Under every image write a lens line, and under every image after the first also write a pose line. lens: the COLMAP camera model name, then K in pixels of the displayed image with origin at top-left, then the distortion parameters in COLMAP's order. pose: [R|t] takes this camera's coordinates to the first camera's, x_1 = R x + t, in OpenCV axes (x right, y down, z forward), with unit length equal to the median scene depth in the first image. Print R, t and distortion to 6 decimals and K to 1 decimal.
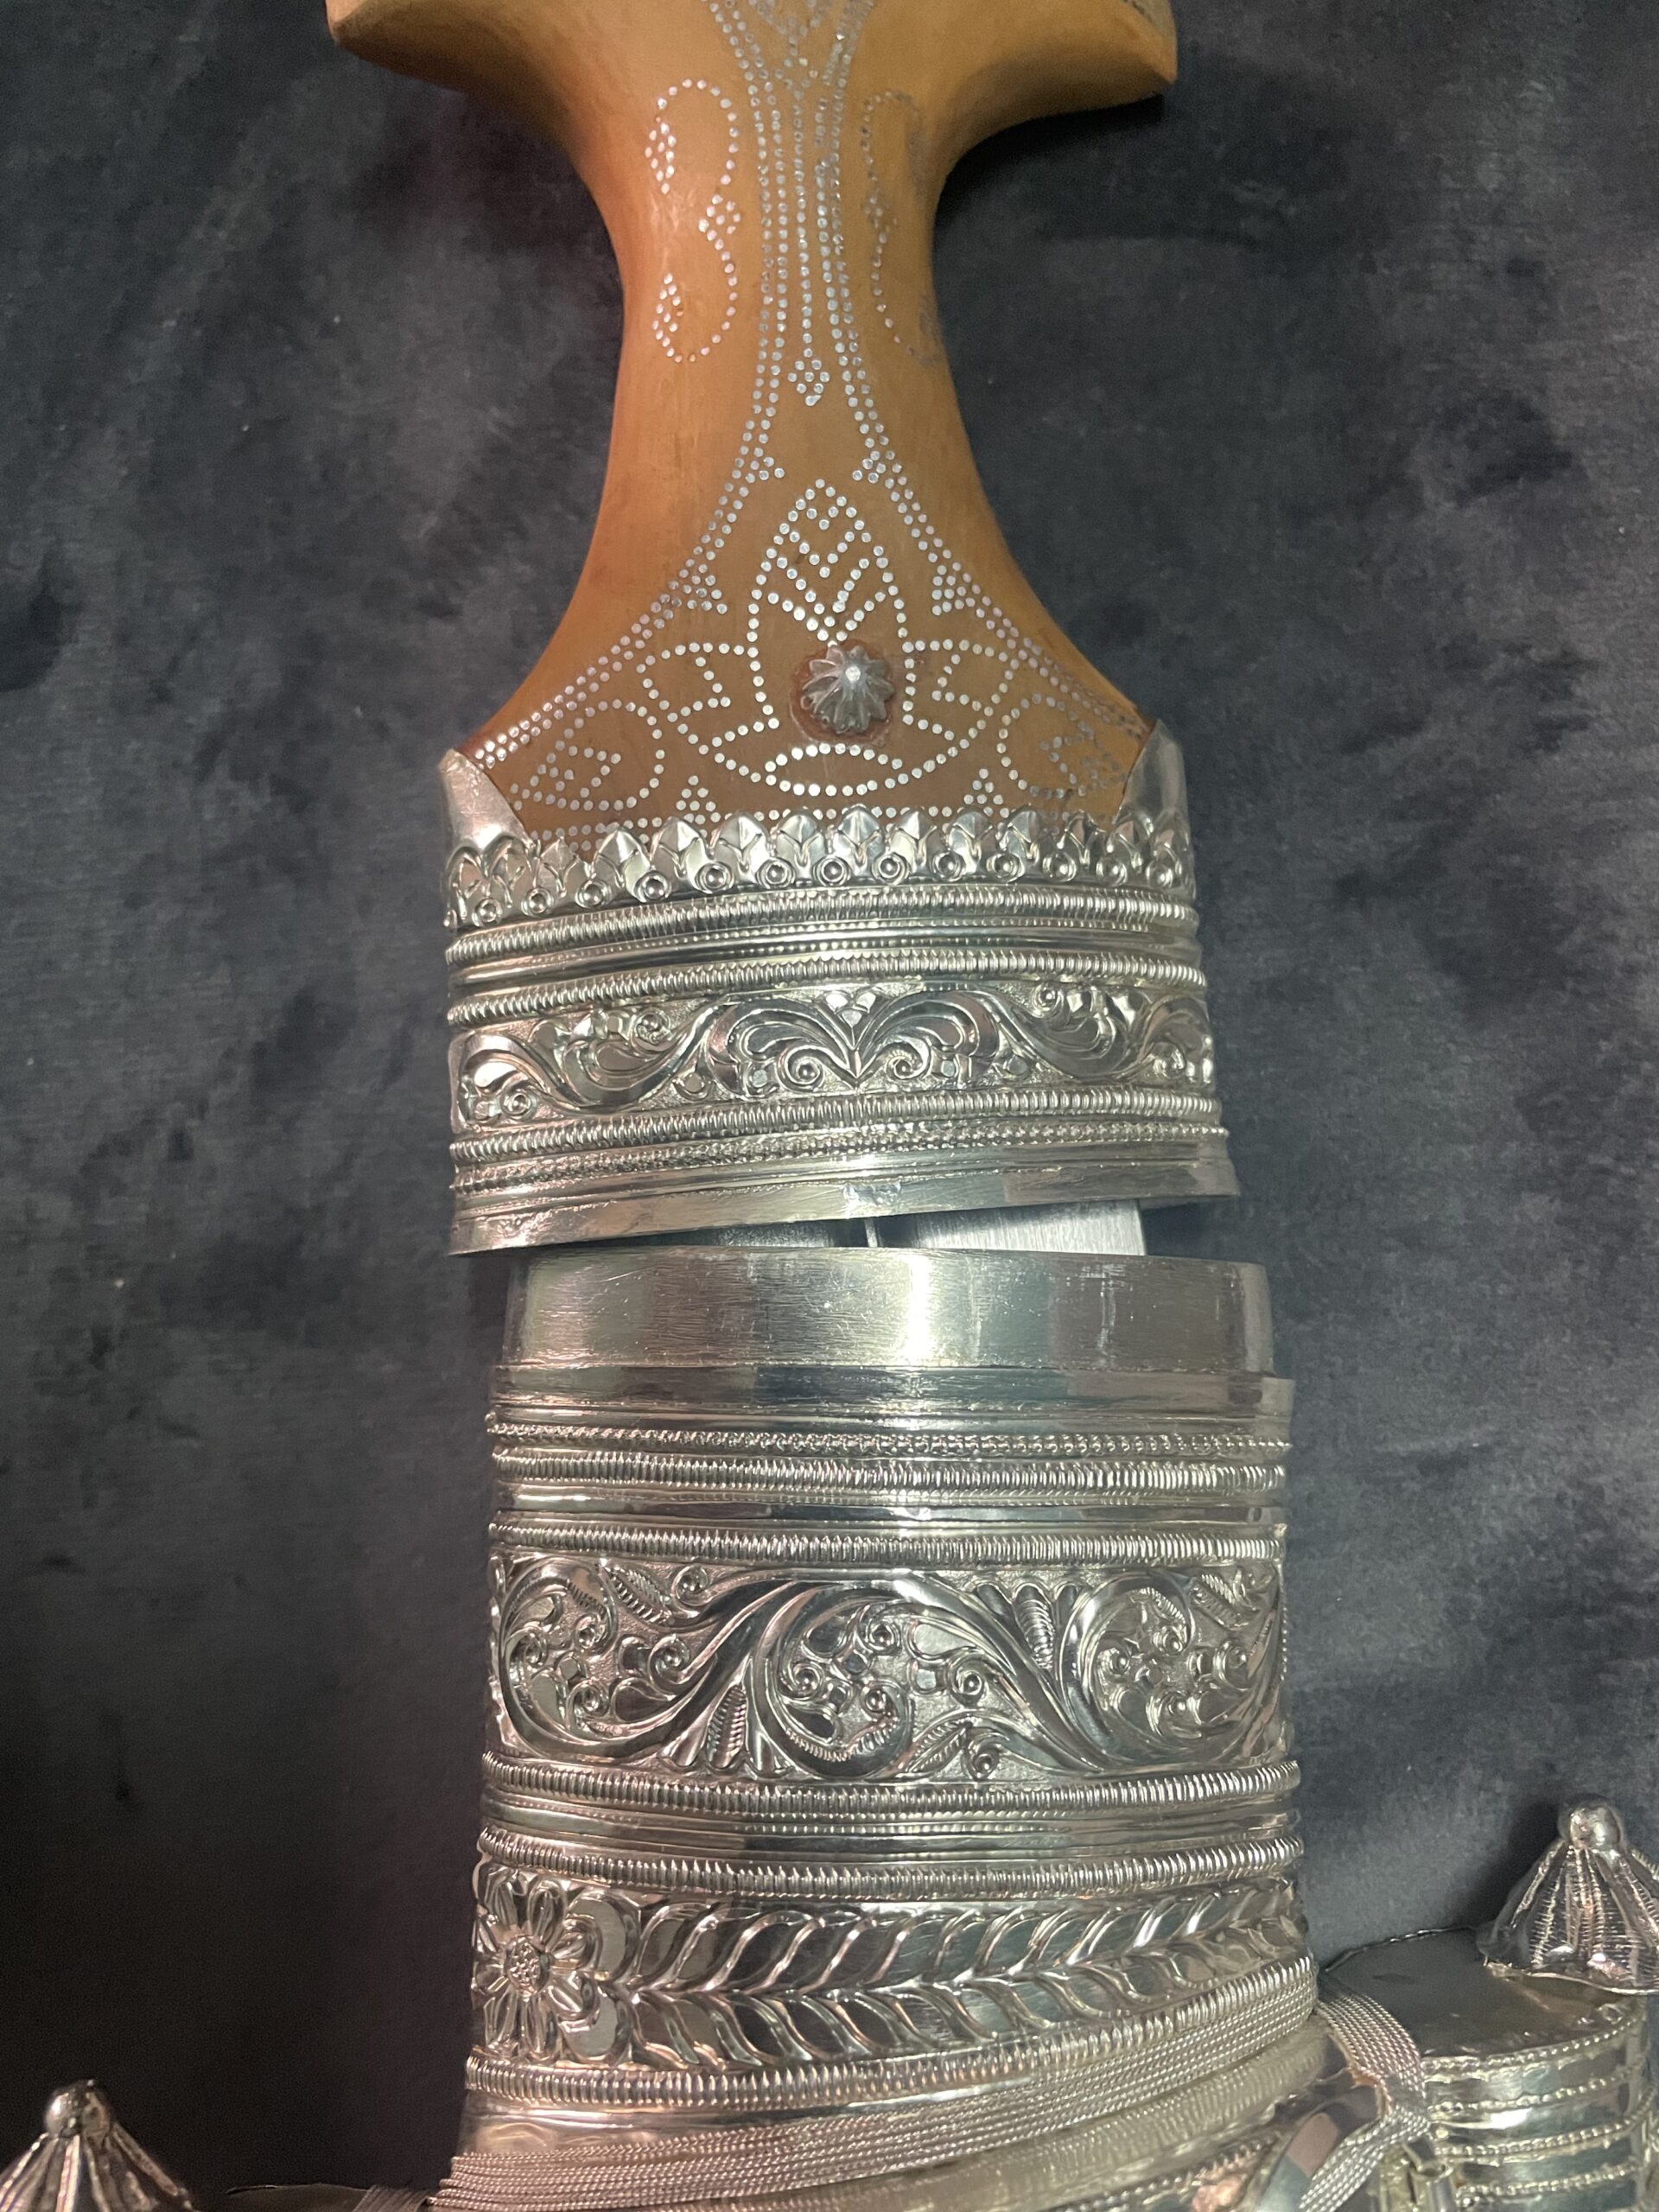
lens RADIAL K [[1650.9, 0, 844.2], [0, 1650.9, 1105.8], [0, 0, 1]] dist [0.065231, -0.102833]
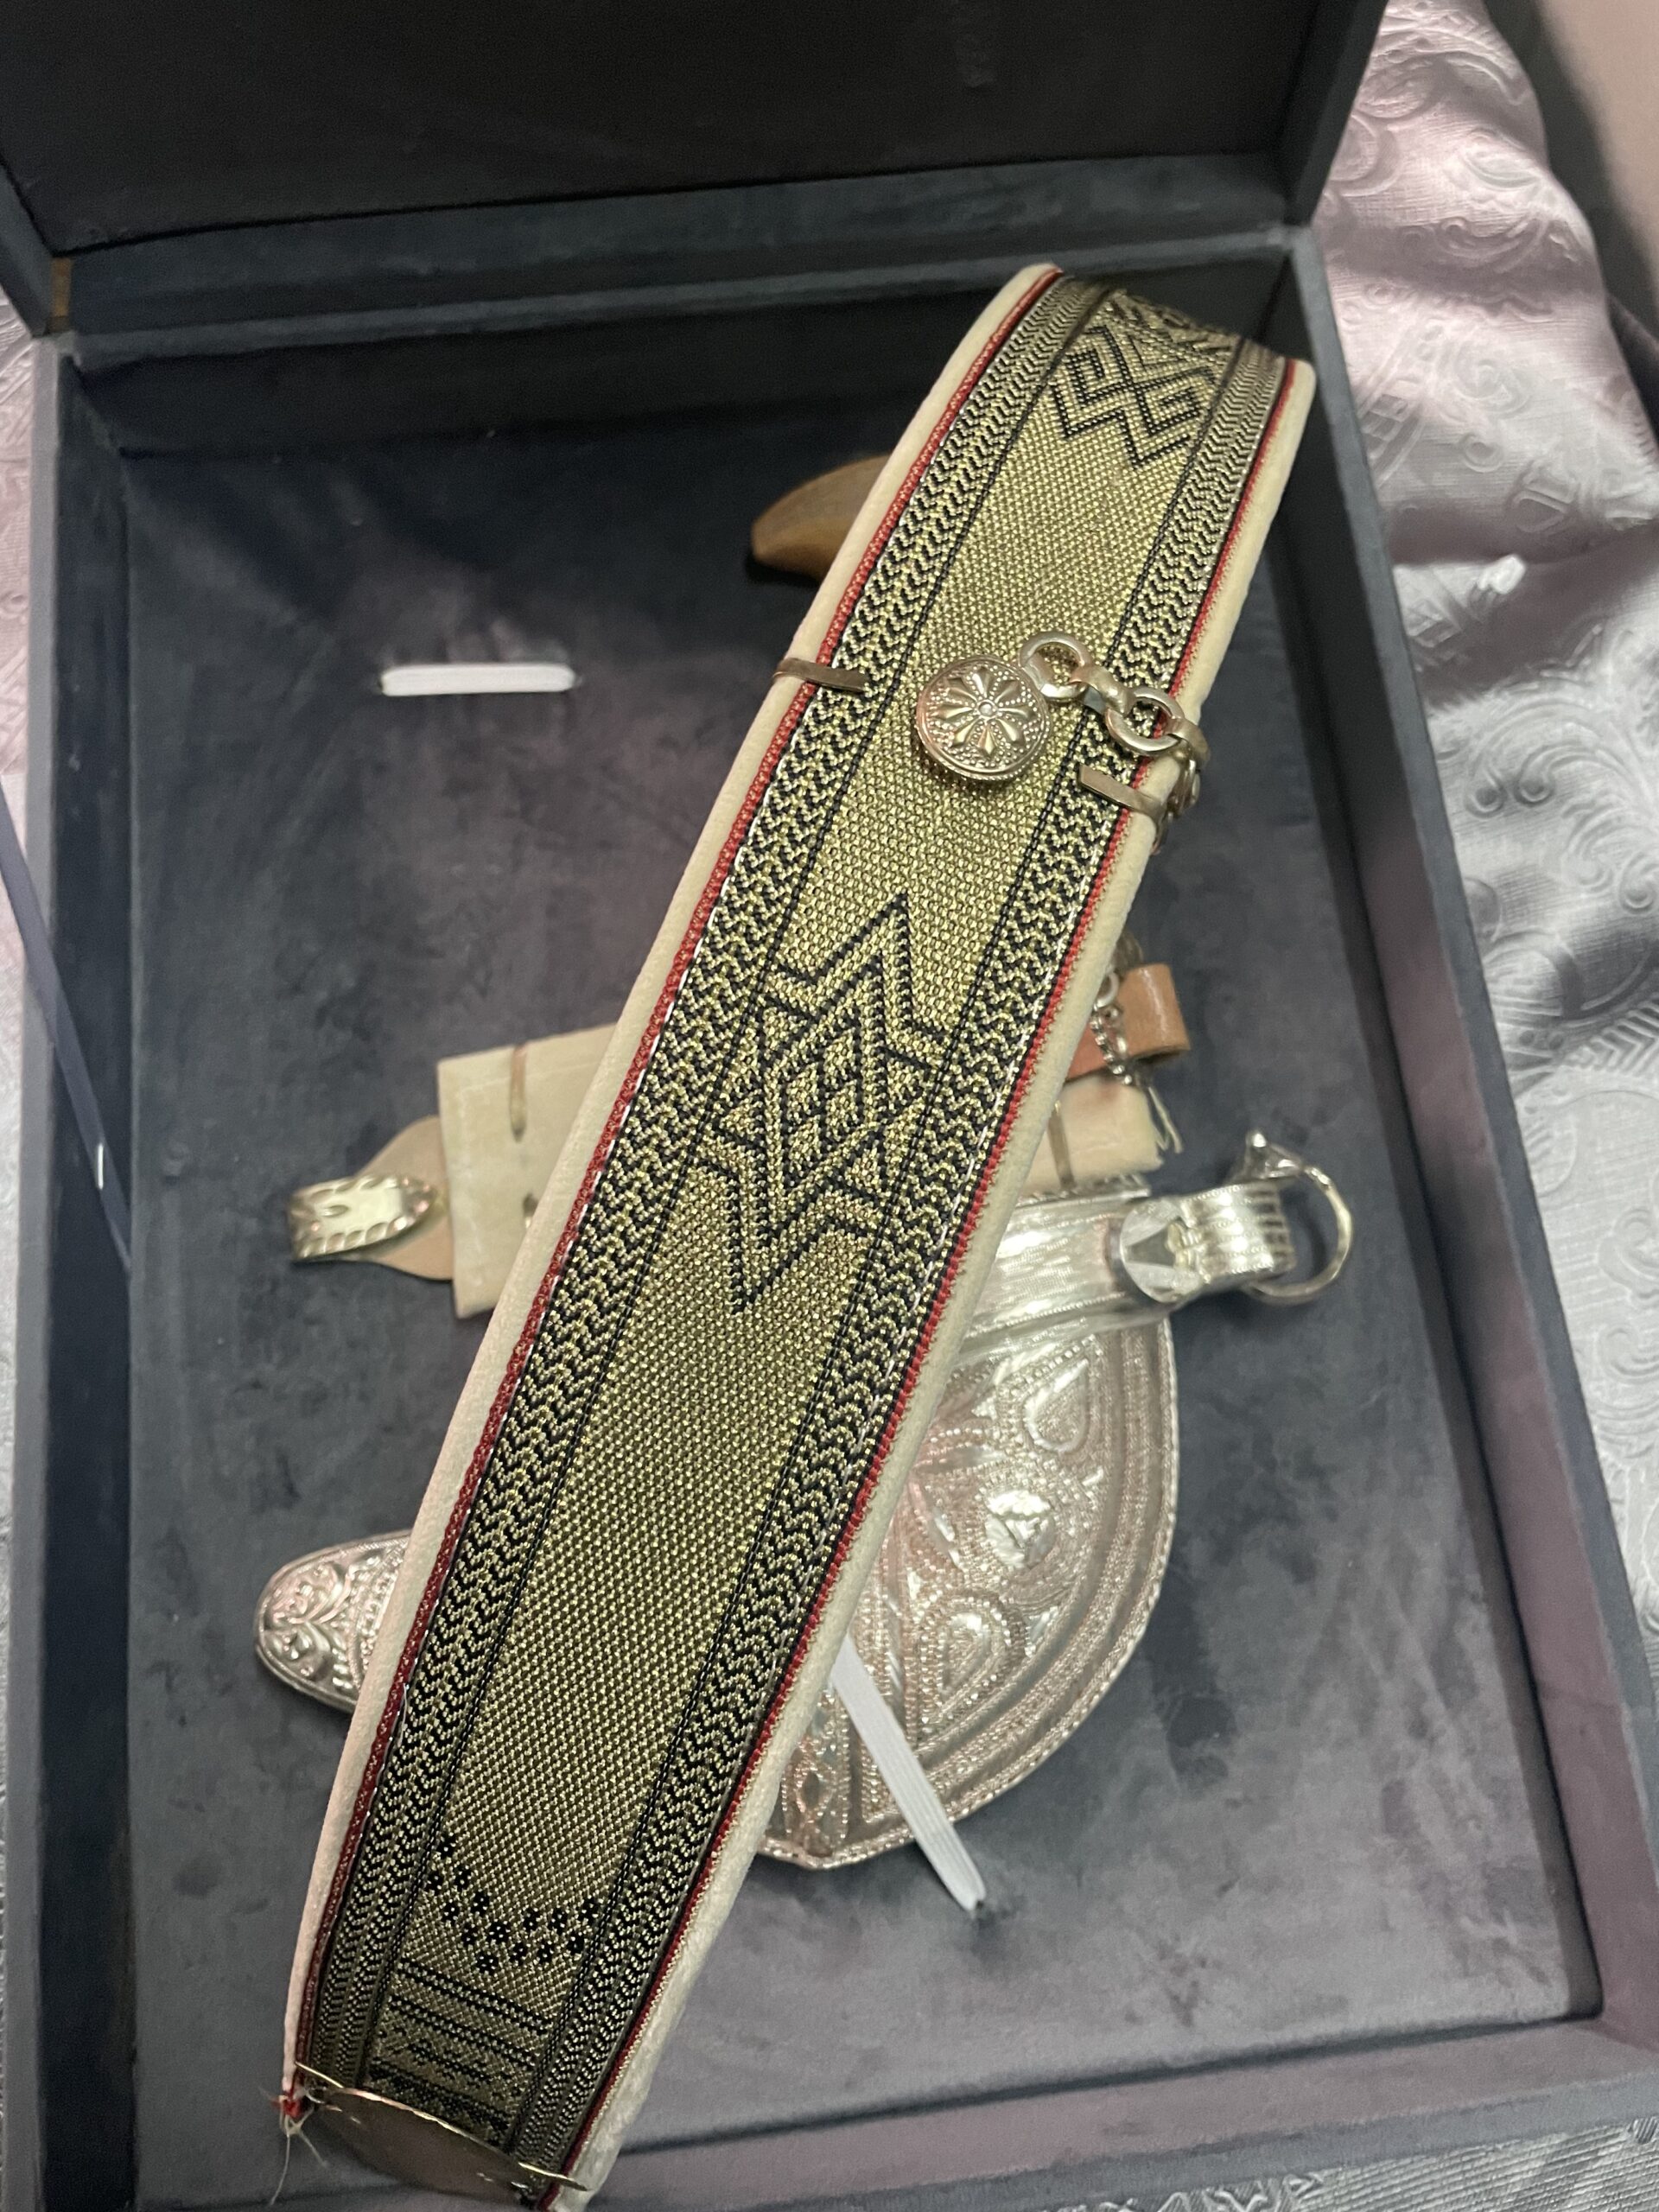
lens RADIAL K [[1667.7, 0, 869.1], [0, 1667.7, 1096.2], [0, 0, 1]] dist [0.055640, -0.096535]
pose [[0.989354, -0.025086, 0.143350, 0.008850], [0.047148, 0.987155, -0.152648, 0.261384], [-0.137679, 0.157781, 0.977829, -1.226777]]
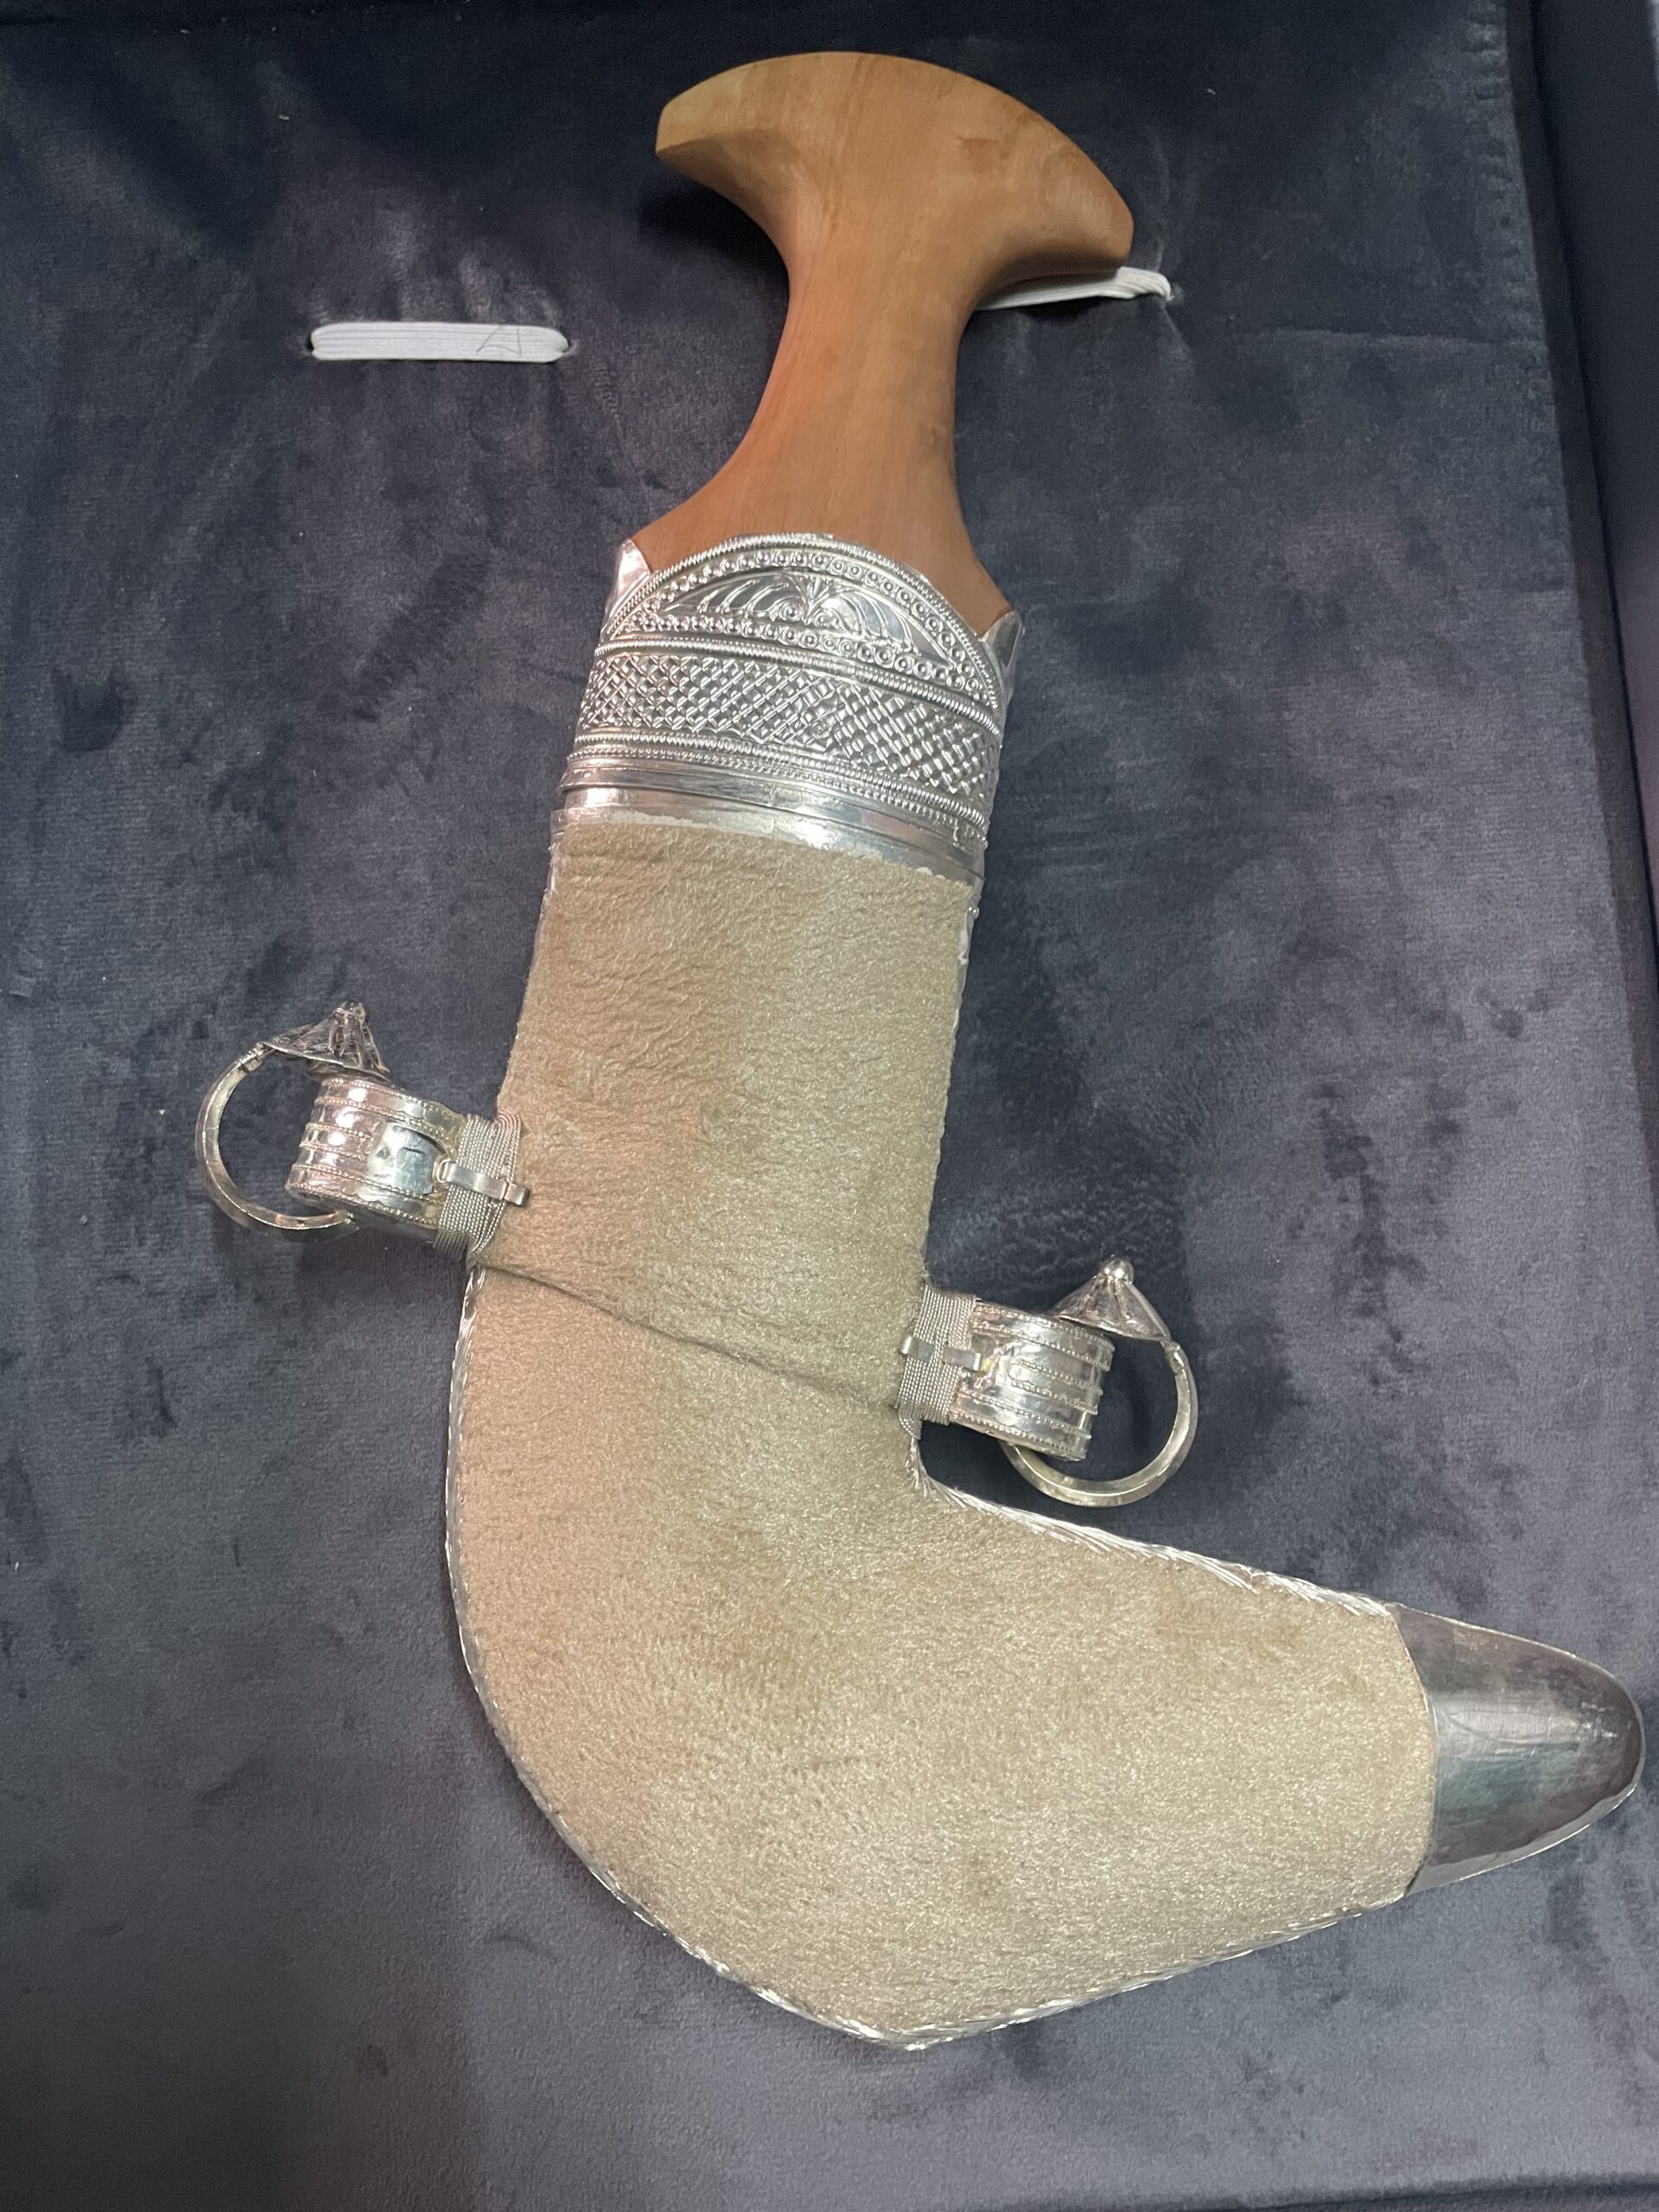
lens RADIAL K [[1650.9, 0, 844.2], [0, 1650.9, 1105.8], [0, 0, 1]] dist [0.065231, -0.102833]
pose [[0.995096, 0.011352, 0.098260, 0.076305], [-0.009677, 0.999800, -0.017508, 0.119921], [-0.098439, 0.016471, 0.995007, -0.698584]]
